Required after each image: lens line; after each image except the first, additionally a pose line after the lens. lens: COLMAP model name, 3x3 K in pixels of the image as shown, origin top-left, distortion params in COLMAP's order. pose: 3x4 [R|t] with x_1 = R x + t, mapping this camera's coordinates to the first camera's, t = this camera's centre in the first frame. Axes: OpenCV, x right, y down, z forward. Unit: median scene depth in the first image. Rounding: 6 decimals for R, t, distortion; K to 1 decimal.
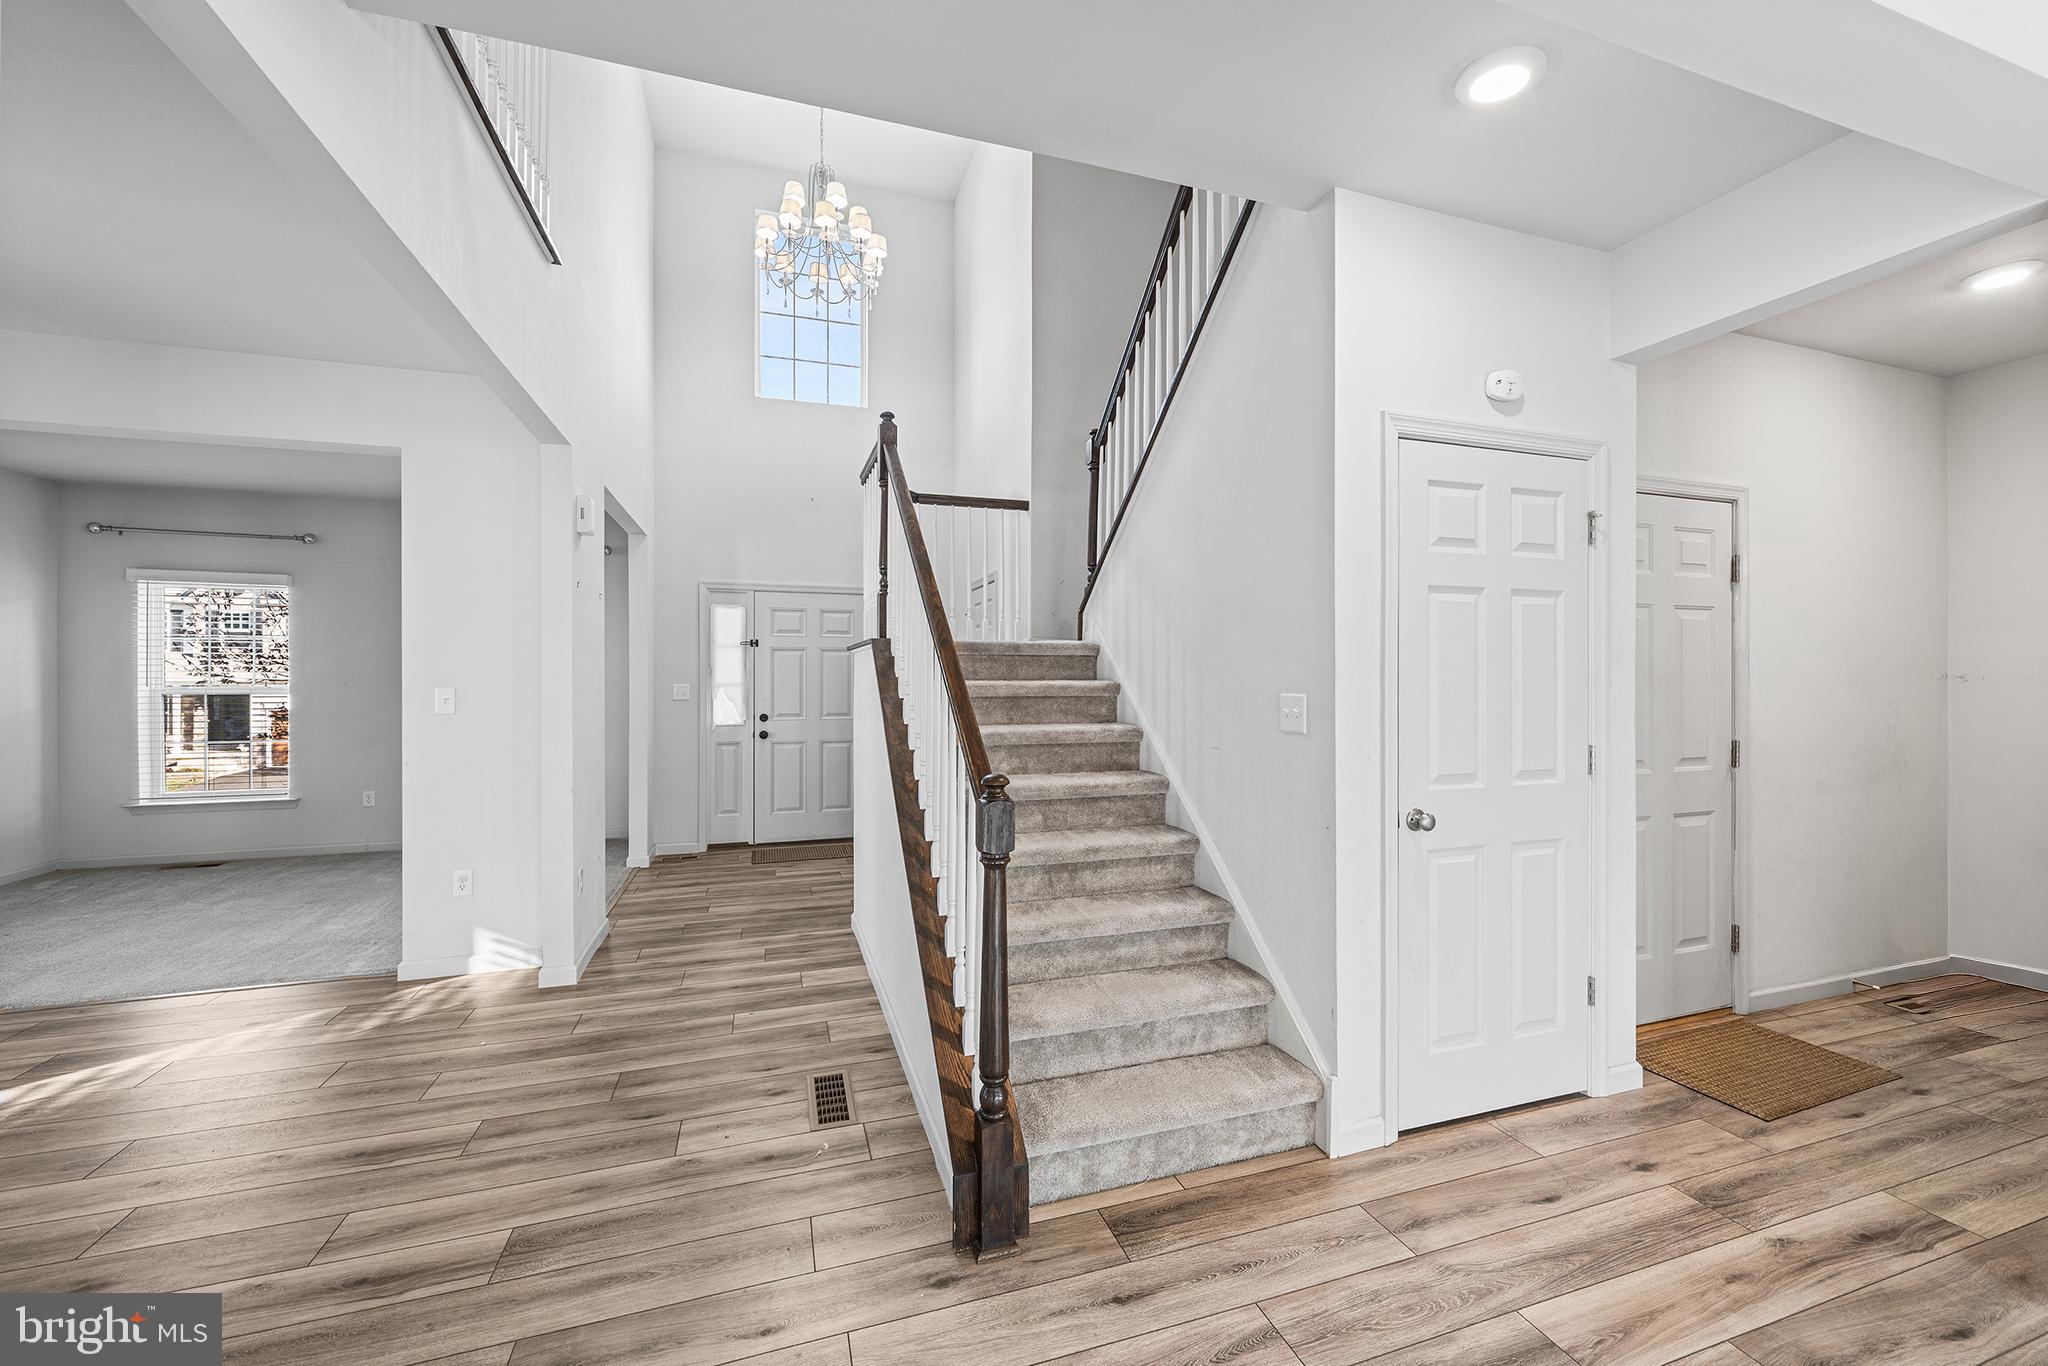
lens RADIAL K [[784.7, 0, 1022.6], [0, 784.7, 681.7], [0, 0, 1]] dist [-0.002249, 0.000009]
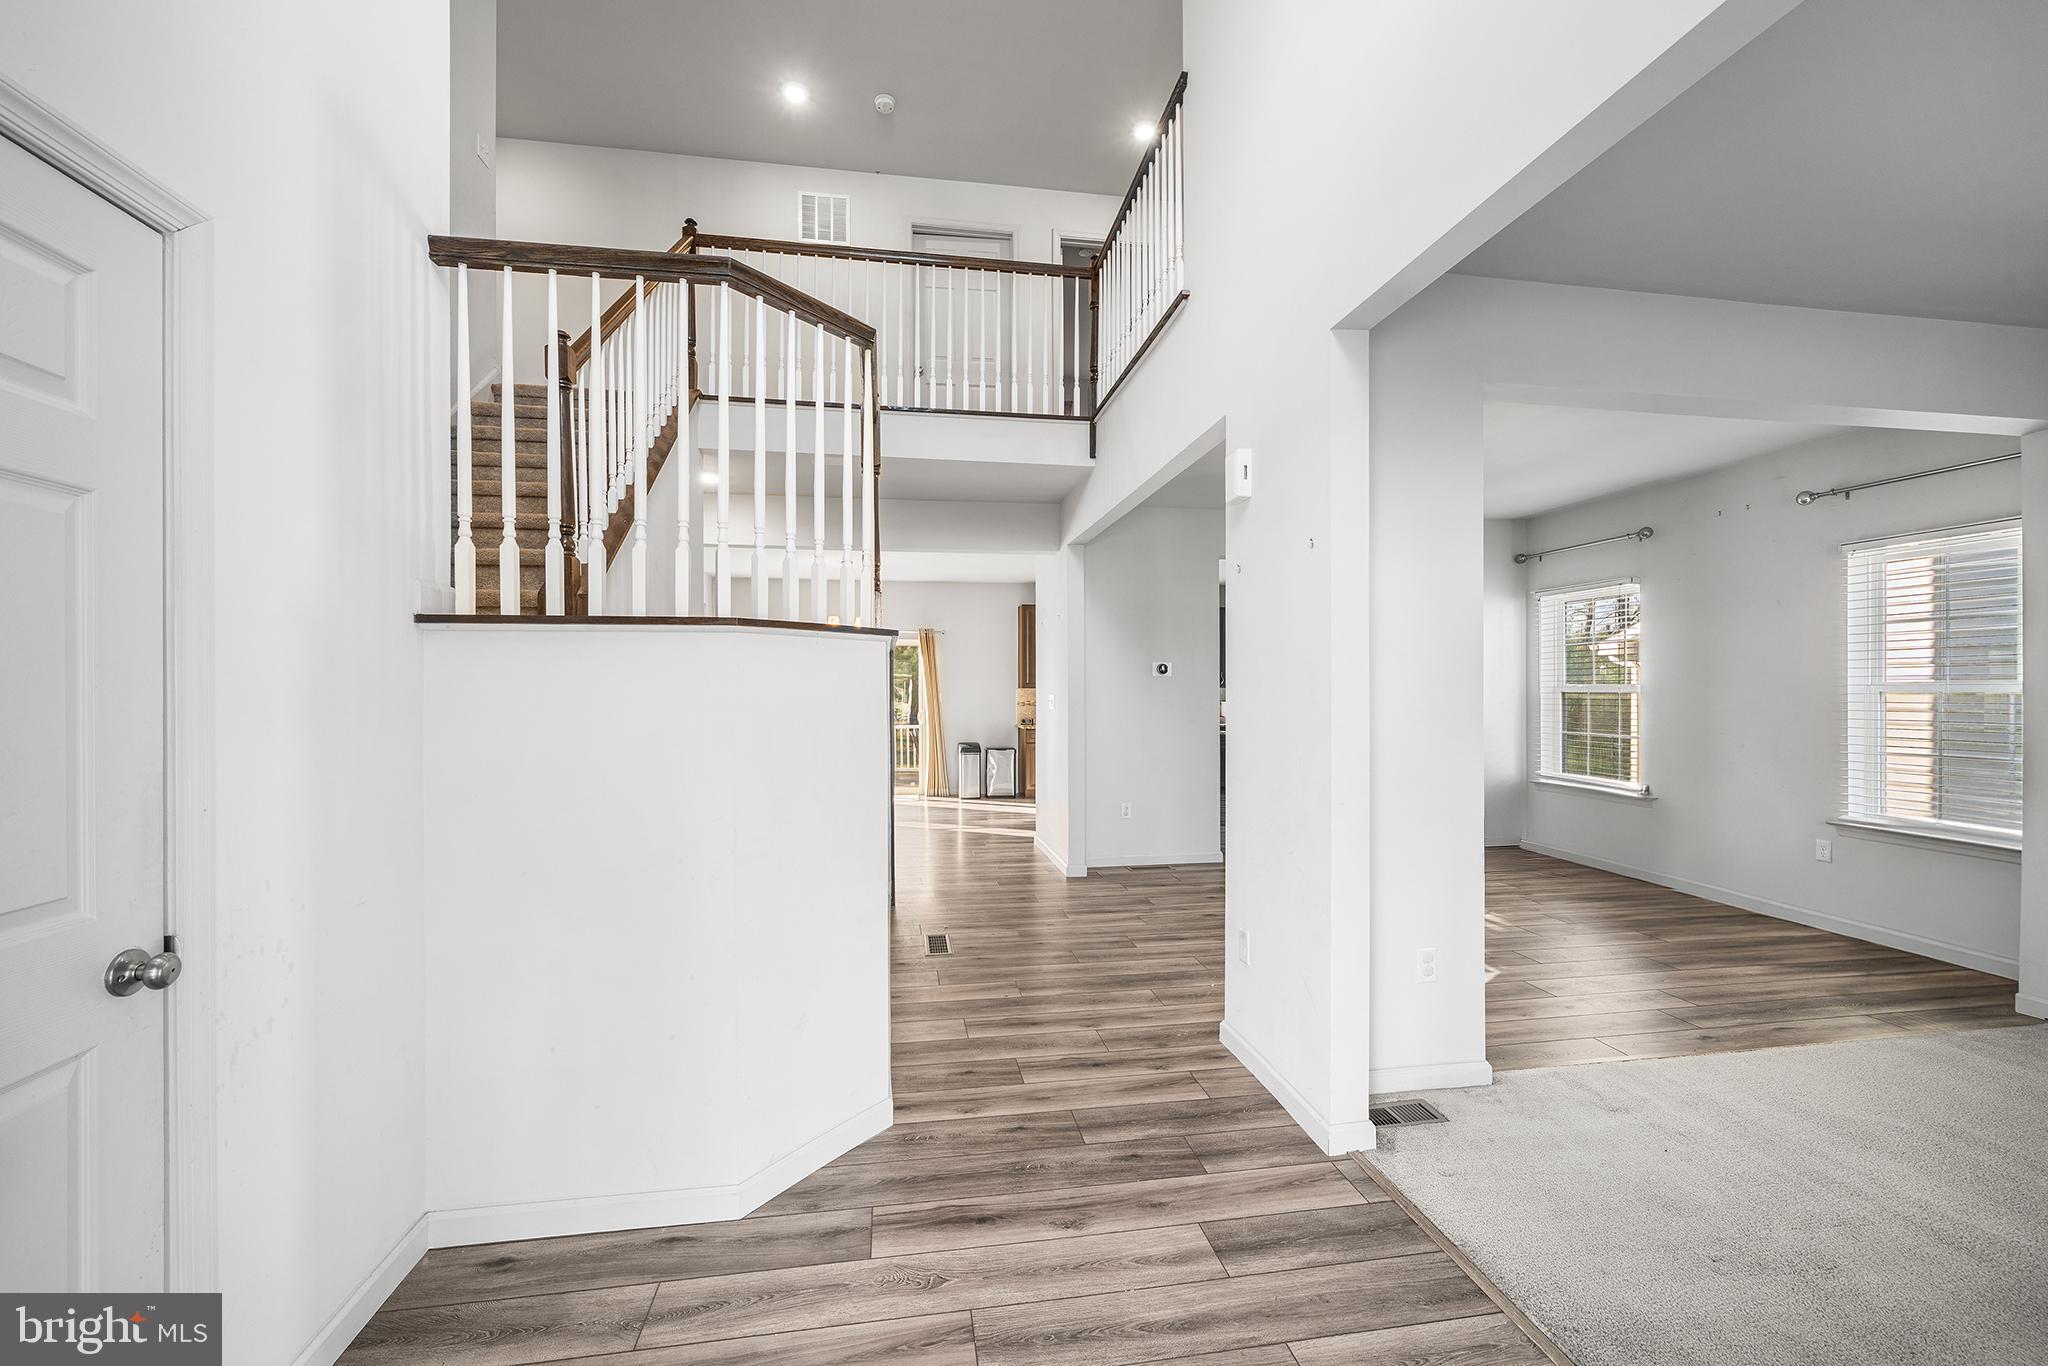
lens RADIAL K [[784.7, 0, 1022.6], [0, 784.7, 681.7], [0, 0, 1]] dist [-0.002249, 0.000009]
pose [[-0.988689, 0.003248, 0.149946, -0.445429], [0.002543, 0.999985, -0.004896, -0.005269], [-0.149959, -0.004460, -0.988682, 1.734391]]
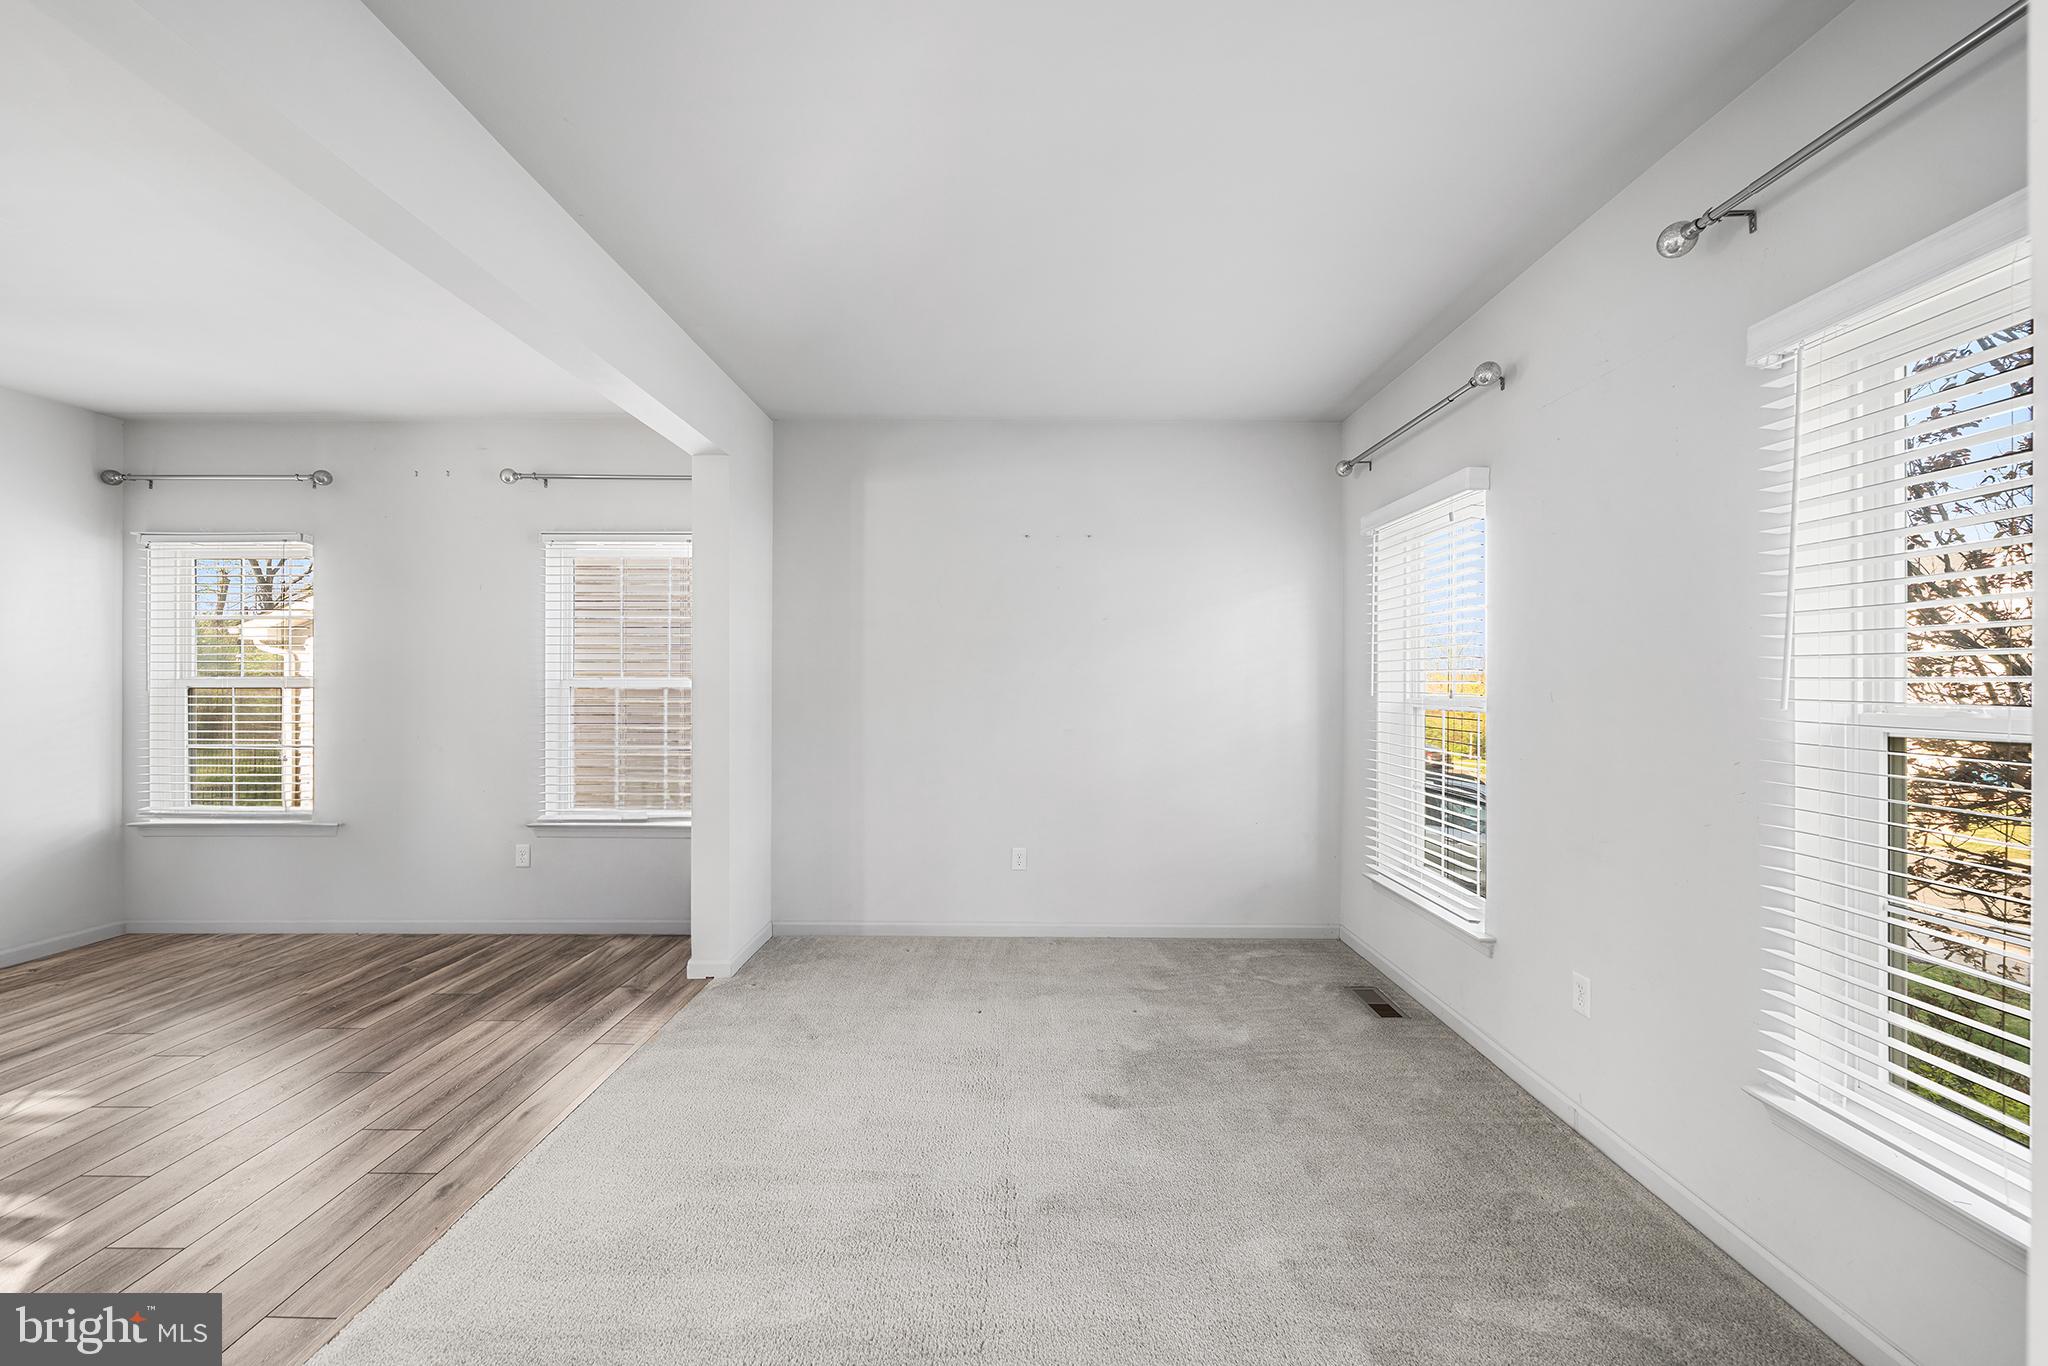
lens RADIAL K [[782.5, 0, 1017.0], [0, 782.5, 689.7], [0, 0, 1]] dist [-0.002564, -0.000215]
pose [[-0.296779, 0.008796, -0.954906, -0.611576], [-0.005795, 0.999923, 0.011012, -0.005675], [0.954929, 0.008802, -0.296705, 1.383055]]
